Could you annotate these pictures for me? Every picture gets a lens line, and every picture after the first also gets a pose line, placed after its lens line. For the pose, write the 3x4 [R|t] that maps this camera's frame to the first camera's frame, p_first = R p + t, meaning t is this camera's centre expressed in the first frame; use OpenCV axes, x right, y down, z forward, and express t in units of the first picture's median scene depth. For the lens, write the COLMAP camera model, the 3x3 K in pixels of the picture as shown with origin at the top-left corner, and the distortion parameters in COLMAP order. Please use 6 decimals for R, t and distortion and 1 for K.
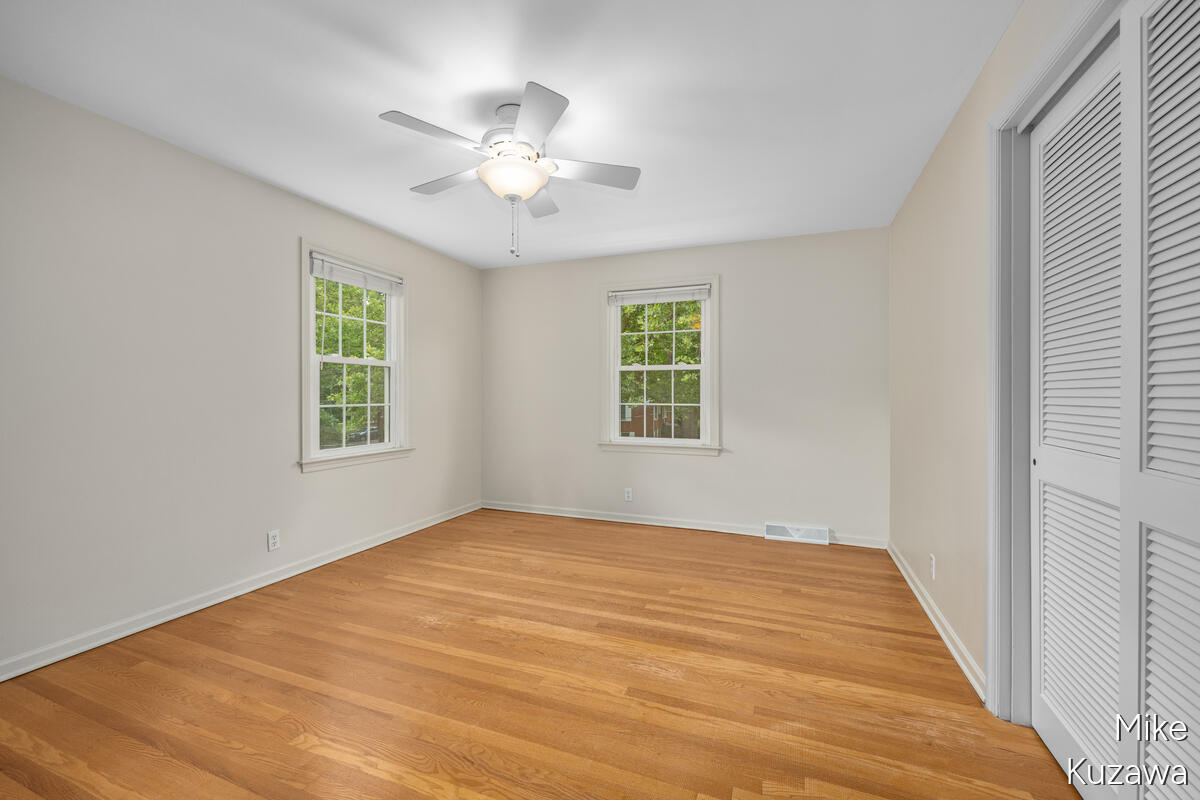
lens RADIAL K [[480.7, 0, 600.6], [0, 480.7, 396.3], [0, 0, 1]] dist [-0.000557, -0.000666]
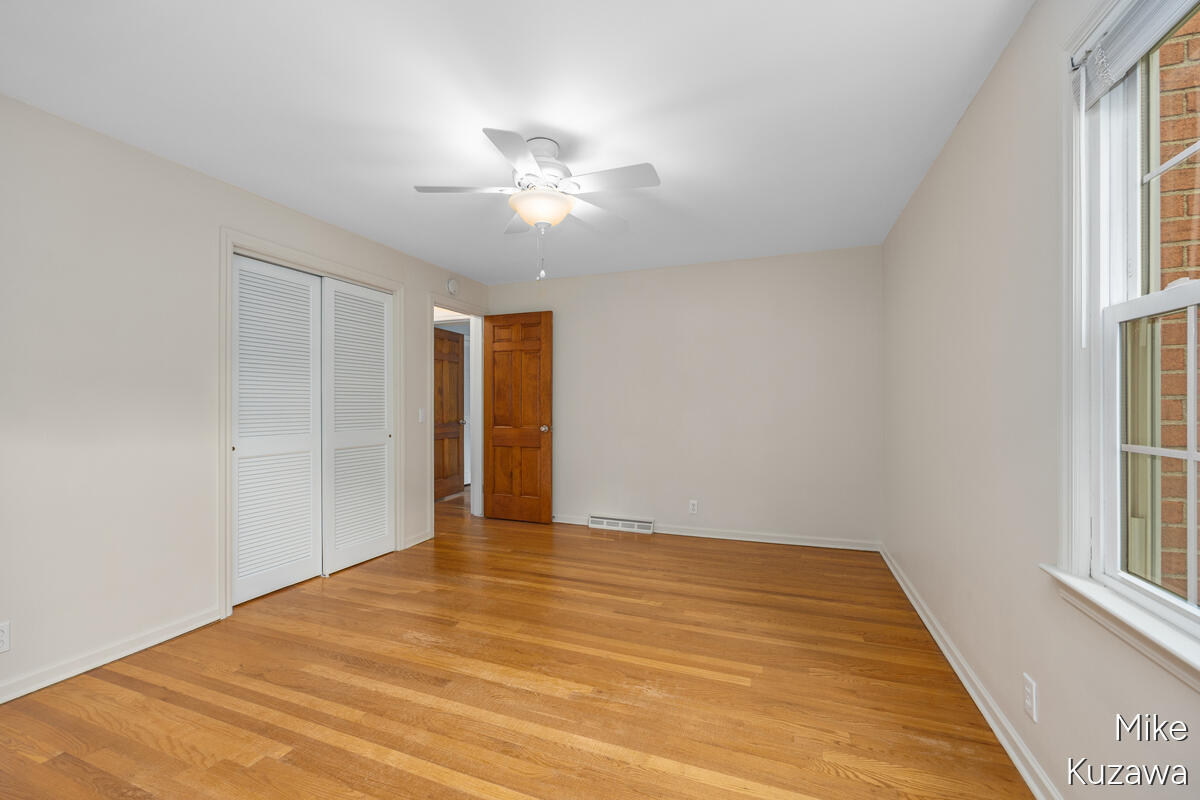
lens RADIAL K [[480.7, 0, 603.0], [0, 480.7, 401.5], [0, 0, 1]] dist [-0.000557, -0.000666]
pose [[-0.999957, 0.003570, -0.008522, -0.273249], [0.003537, 0.999986, 0.003917, -0.022014], [0.008536, 0.003887, -0.999956, 1.838890]]
